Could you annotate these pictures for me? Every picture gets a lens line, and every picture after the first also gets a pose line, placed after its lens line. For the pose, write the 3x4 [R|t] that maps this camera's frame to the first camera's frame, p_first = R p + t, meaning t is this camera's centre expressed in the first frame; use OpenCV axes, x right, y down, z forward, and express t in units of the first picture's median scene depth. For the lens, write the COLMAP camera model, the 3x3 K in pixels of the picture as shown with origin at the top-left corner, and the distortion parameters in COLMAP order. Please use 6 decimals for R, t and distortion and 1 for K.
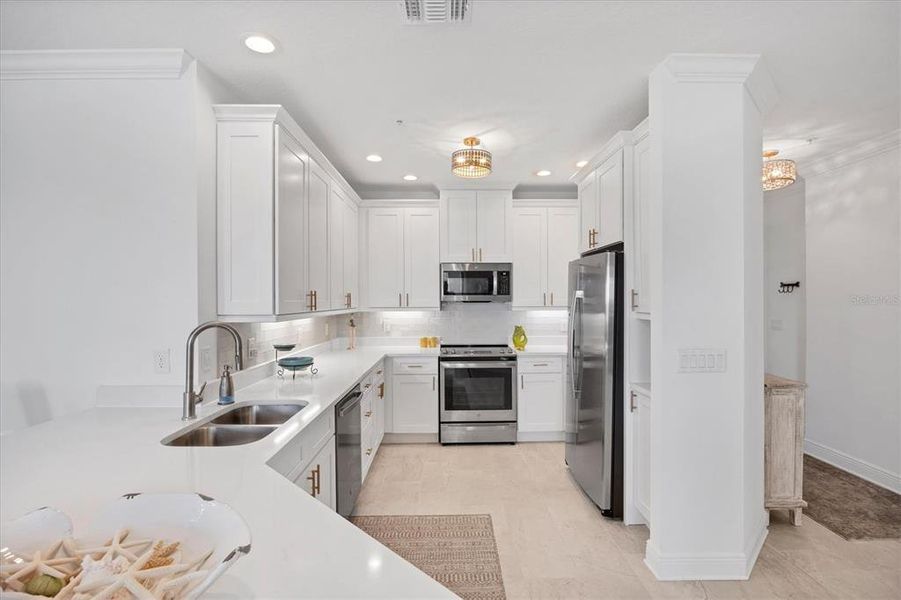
lens RADIAL K [[431.9, 0, 451.7], [0, 431.9, 301.2], [0, 0, 1]] dist [-0.013349, 0.000246]
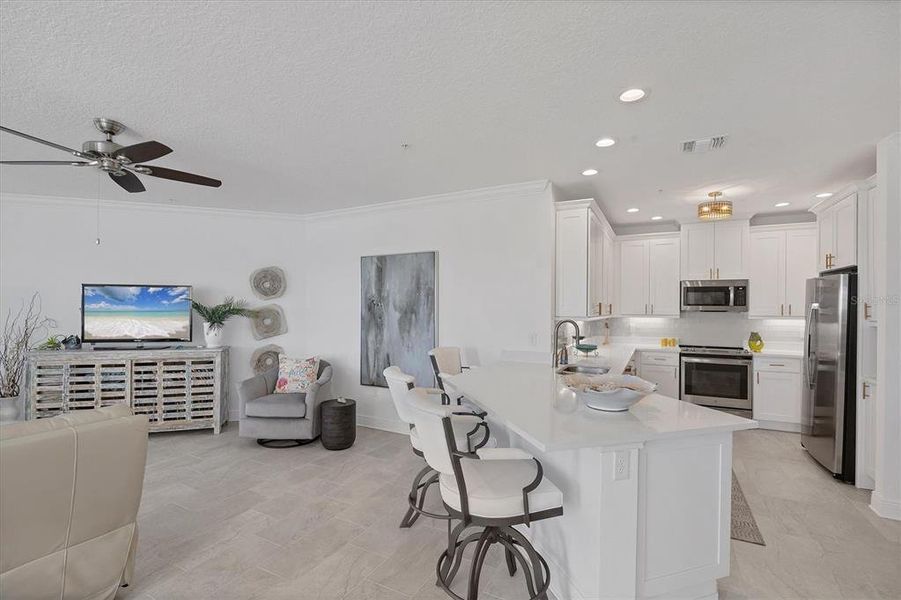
lens RADIAL K [[398.2, 0, 462.2], [0, 398.2, 309.1], [0, 0, 1]] dist [-0.001785, -0.000379]
pose [[0.889068, 0.010200, -0.457662, -0.080460], [-0.010551, 0.999943, 0.001788, 0.000765], [0.457654, 0.003239, 0.889125, -0.458657]]
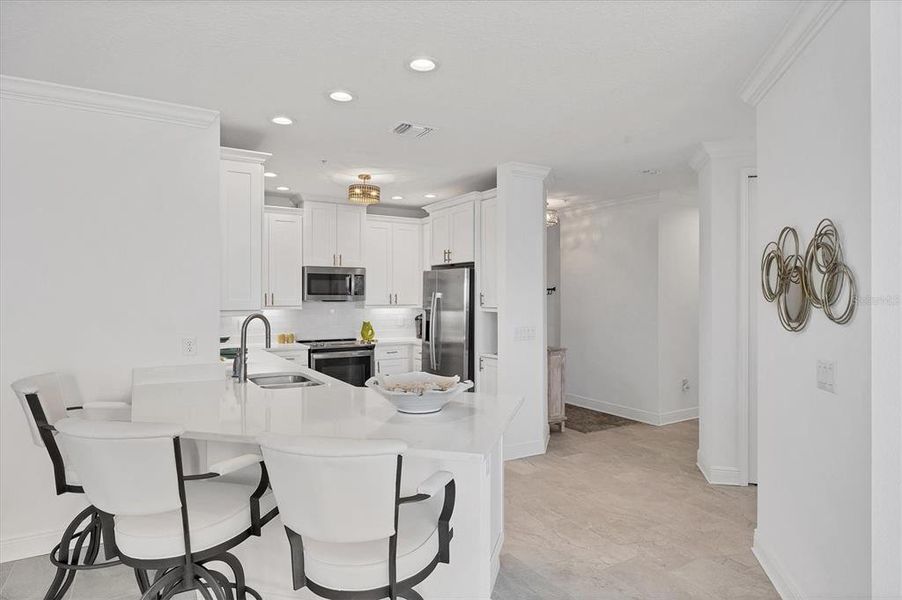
lens RADIAL K [[517.3, 0, 451.8], [0, 517.3, 296.5], [0, 0, 1]] dist [0.001146, 0.000233]
pose [[0.868324, 0.004561, 0.495977, -0.463700], [-0.000633, 0.999967, -0.008088, 0.000683], [-0.495997, 0.006709, 0.868298, -0.445880]]
